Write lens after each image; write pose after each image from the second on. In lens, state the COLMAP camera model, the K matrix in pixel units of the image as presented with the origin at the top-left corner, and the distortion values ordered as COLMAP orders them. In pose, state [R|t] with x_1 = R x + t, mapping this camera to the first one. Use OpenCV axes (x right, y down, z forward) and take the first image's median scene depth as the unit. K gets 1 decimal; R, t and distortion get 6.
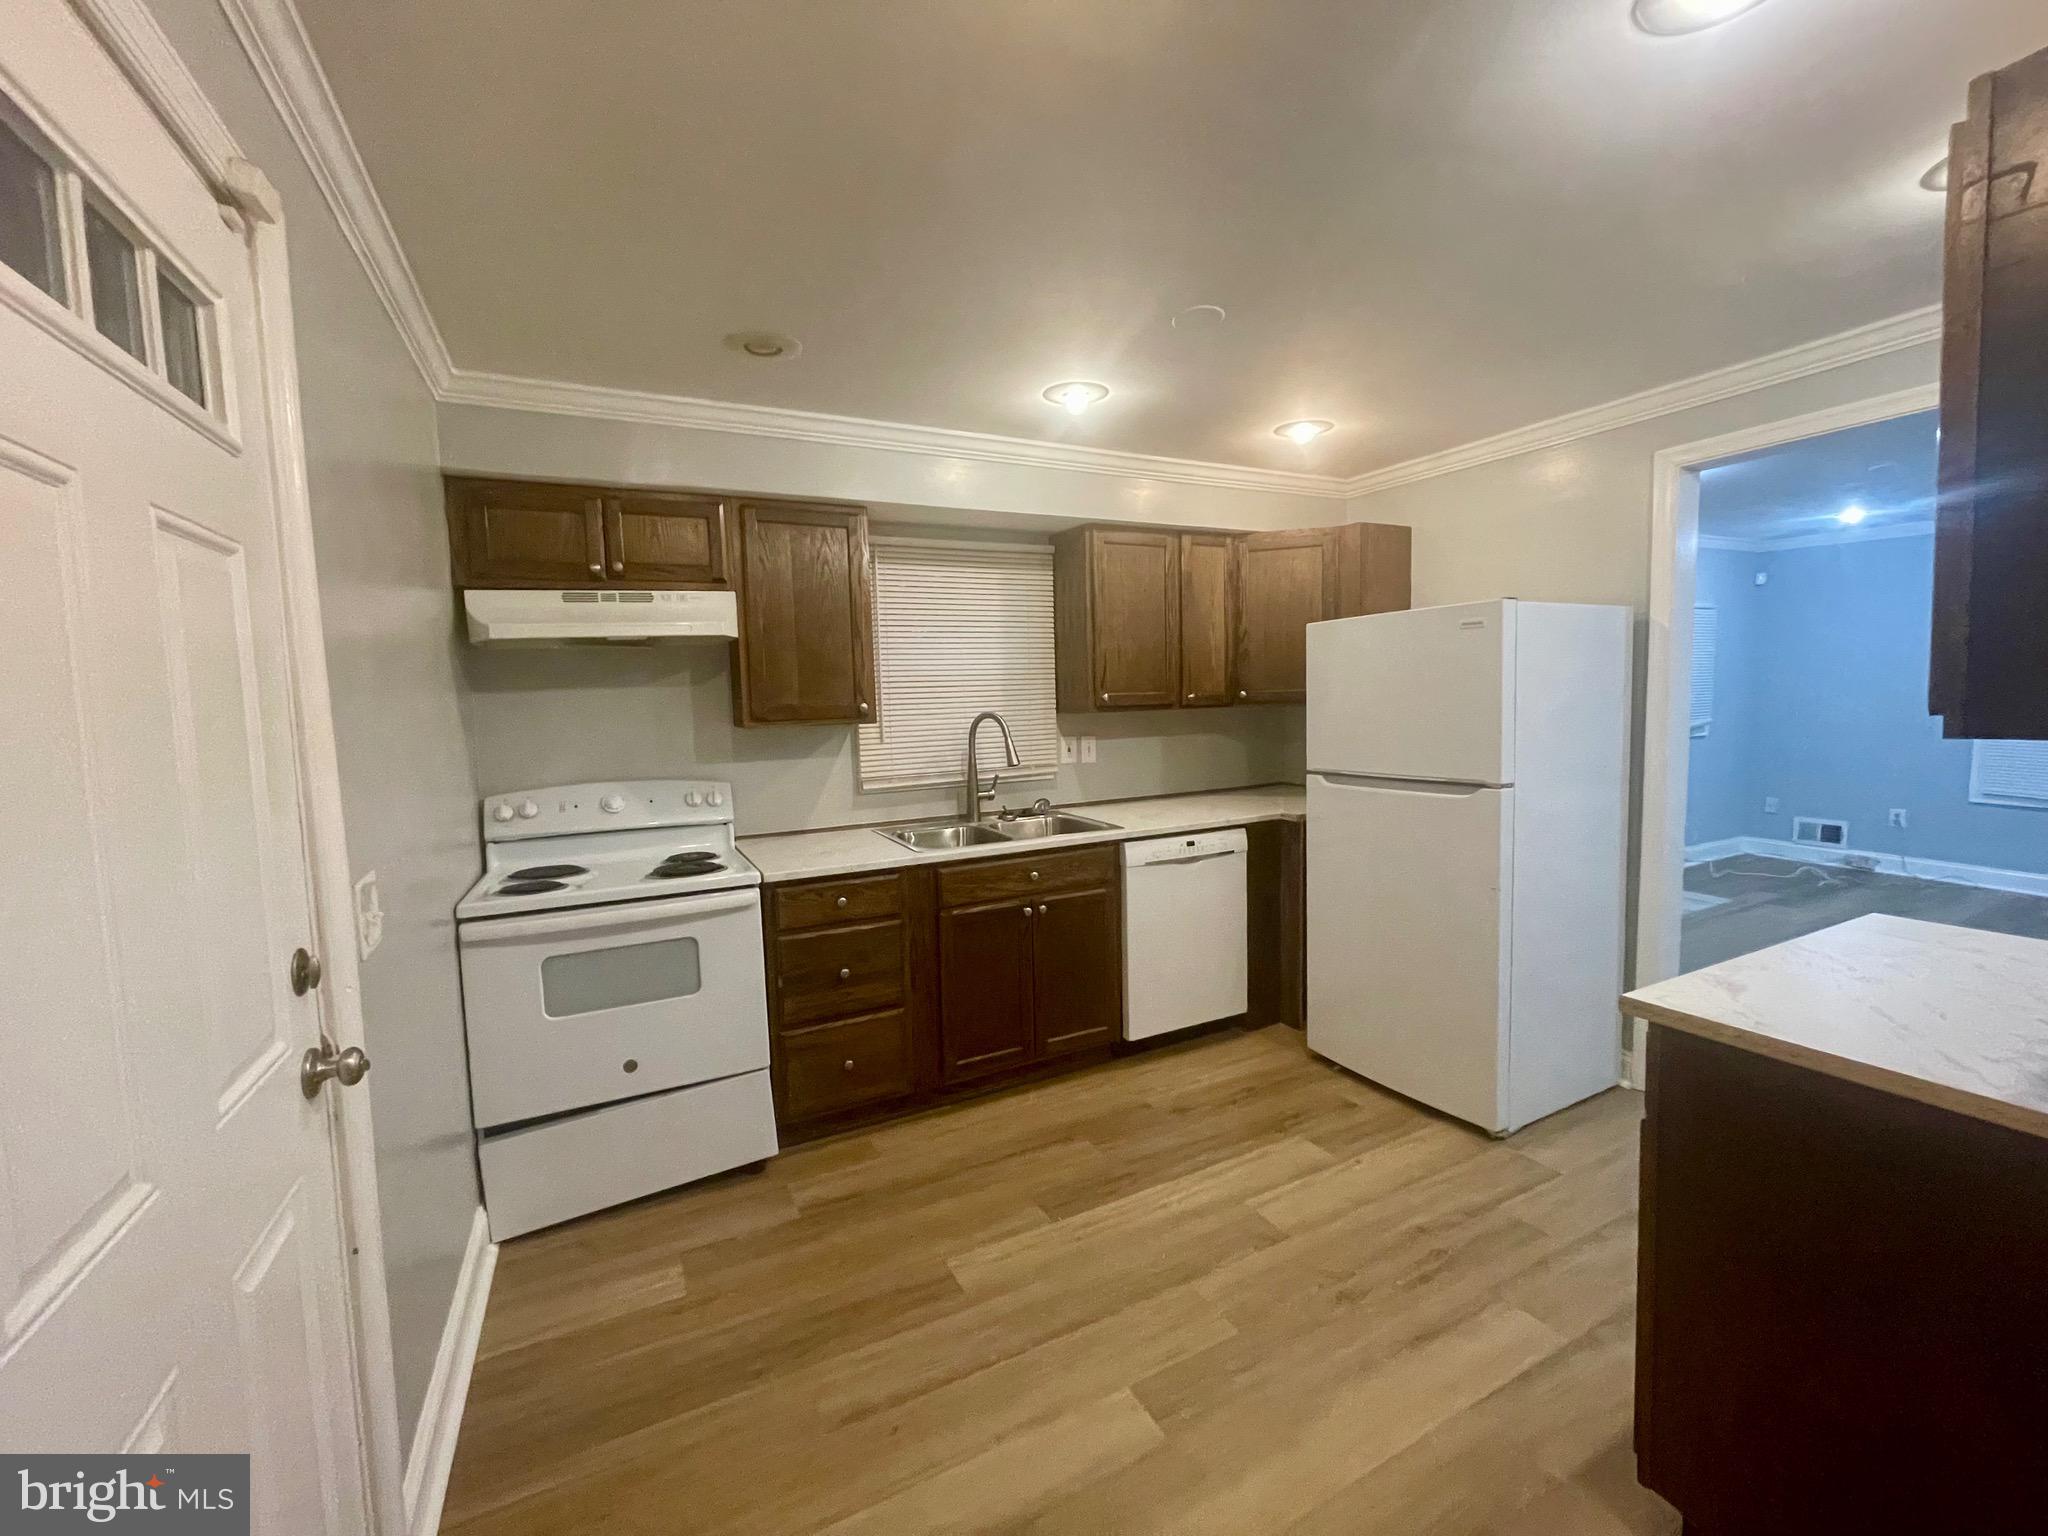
lens RADIAL K [[825.9, 0, 1024.6], [0, 825.9, 767.7], [0, 0, 1]] dist [0.001343, -0.001372]
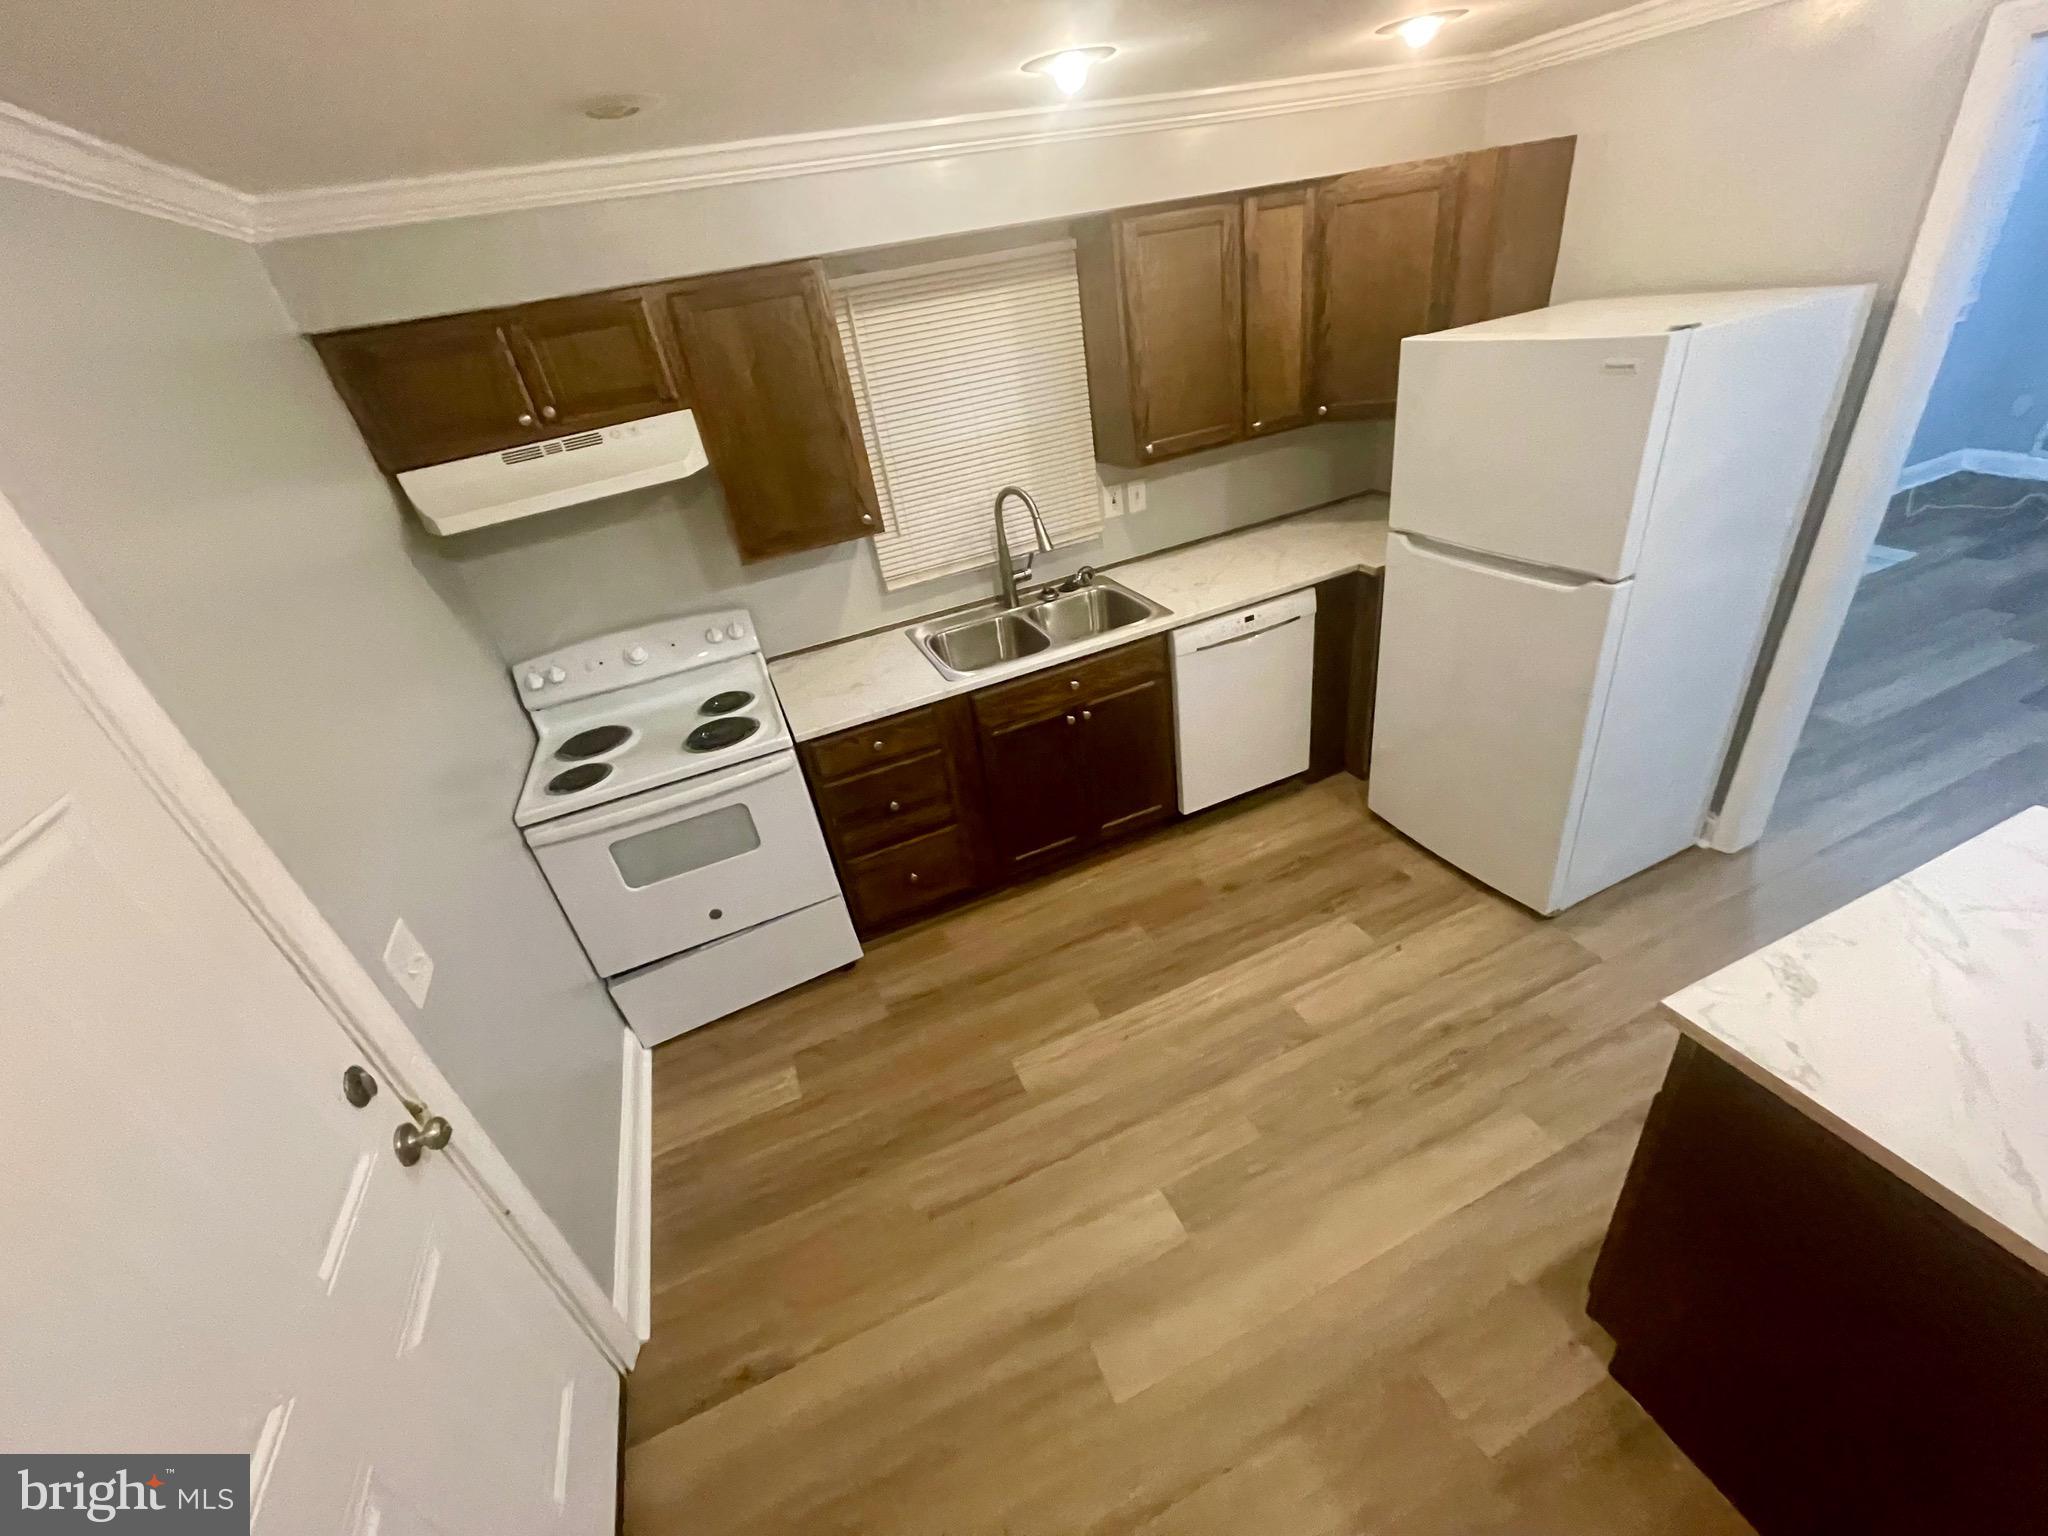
lens RADIAL K [[825.9, 0, 1021.7], [0, 825.9, 774.5], [0, 0, 1]] dist [0.001343, -0.001372]
pose [[0.989907, -0.058496, -0.129086, 0.077393], [0.109304, 0.894895, 0.432683, -0.220359], [0.090208, -0.442426, 0.892257, 0.116849]]
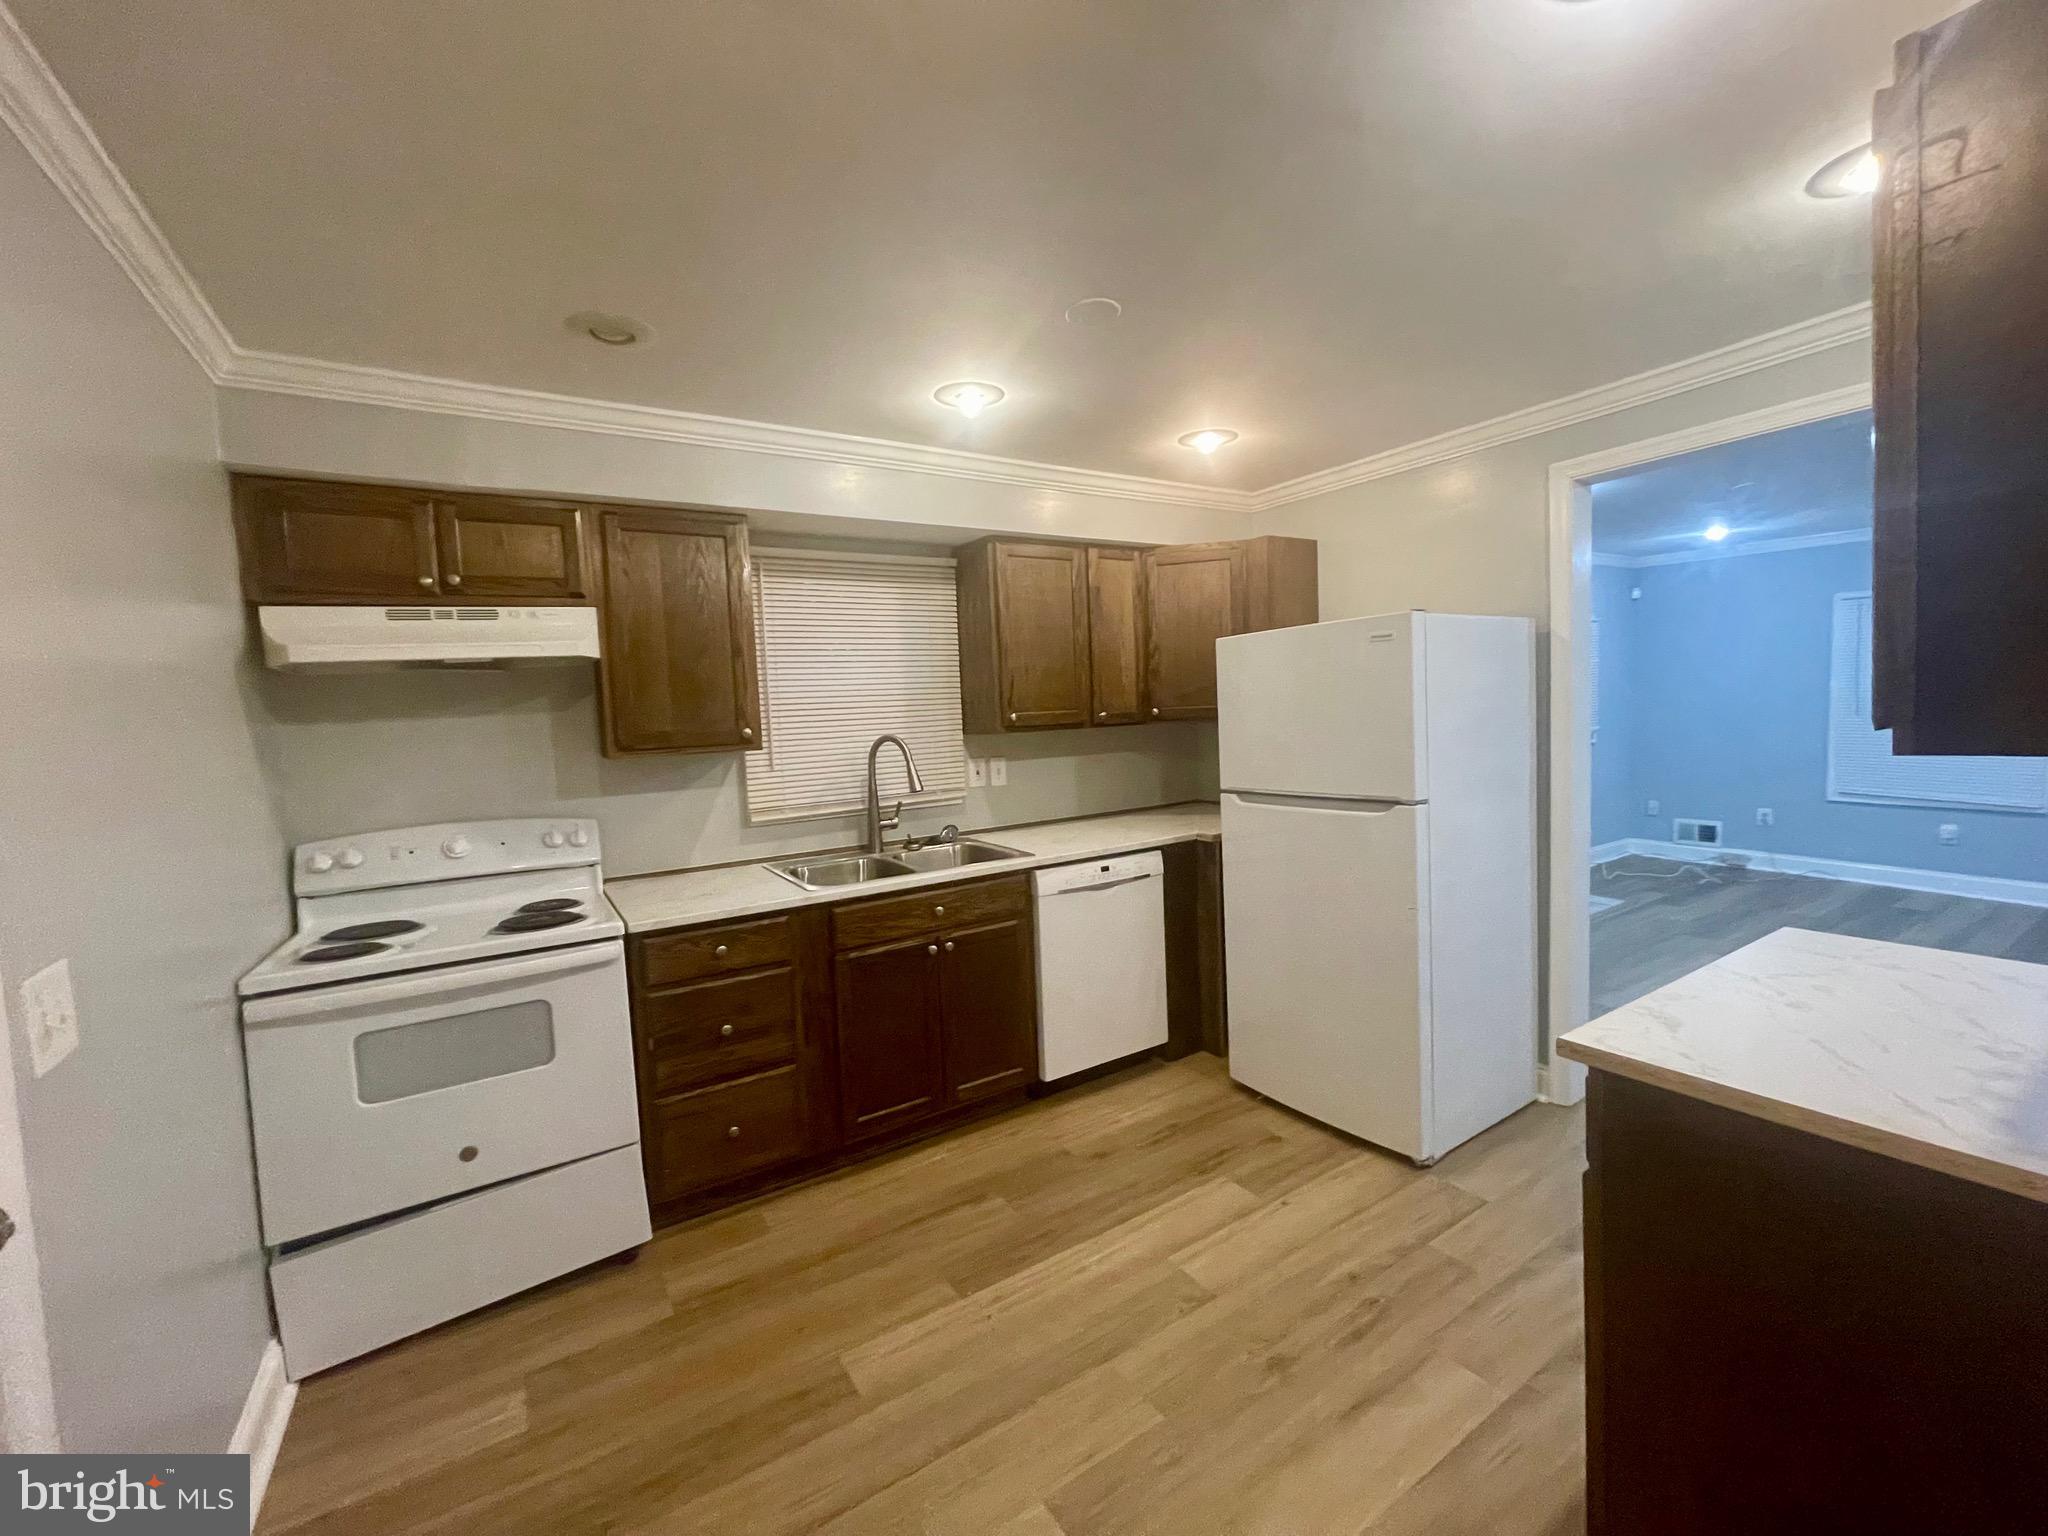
lens RADIAL K [[825.9, 0, 1023.7], [0, 825.9, 766.9], [0, 0, 1]] dist [0.001343, -0.001372]
pose [[0.995455, -0.021991, 0.092659, 0.027502], [0.024045, 0.999488, -0.021115, -0.010280], [-0.092147, 0.023247, 0.995474, 0.070210]]
